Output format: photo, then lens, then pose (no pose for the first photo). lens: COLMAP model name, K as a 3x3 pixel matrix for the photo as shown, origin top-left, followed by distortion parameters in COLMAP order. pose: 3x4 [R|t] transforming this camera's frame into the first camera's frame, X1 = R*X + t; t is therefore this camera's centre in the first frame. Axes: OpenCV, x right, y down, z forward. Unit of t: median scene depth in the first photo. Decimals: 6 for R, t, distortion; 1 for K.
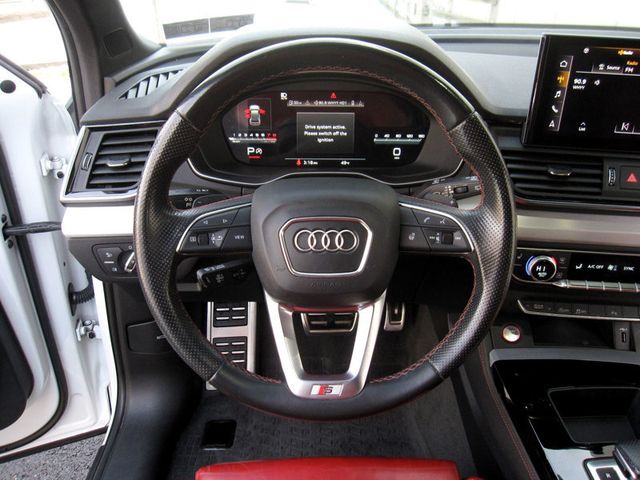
lens RADIAL K [[530.4, 0, 320.0], [0, 530.4, 240.0], [0, 0, 1]] dist [-0.074534, 0.042561]
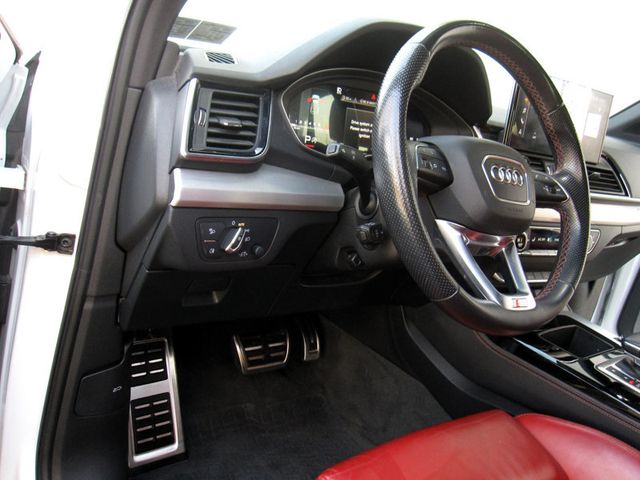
lens RADIAL K [[542.7, 0, 320.0], [0, 542.7, 240.0], [0, 0, 1]] dist [-0.071135, 0.004764]
pose [[0.808625, -0.011634, 0.588209, -0.761867], [0.136337, 0.976294, -0.168116, 0.208087], [-0.572309, 0.216138, 0.791042, 0.217290]]
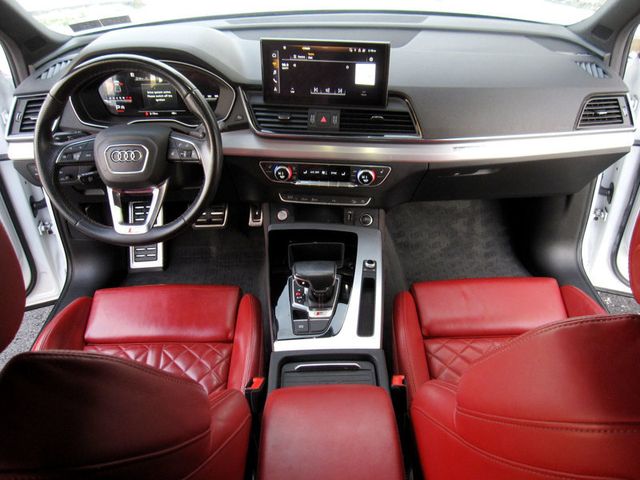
lens RADIAL K [[530.4, 0, 320.0], [0, 530.4, 240.0], [0, 0, 1]] dist [-0.074534, 0.042561]
pose [[0.999880, -0.011059, -0.010845, 0.557024], [0.012263, 0.992928, 0.118084, 0.066767], [0.009462, -0.118202, 0.992944, -0.743628]]
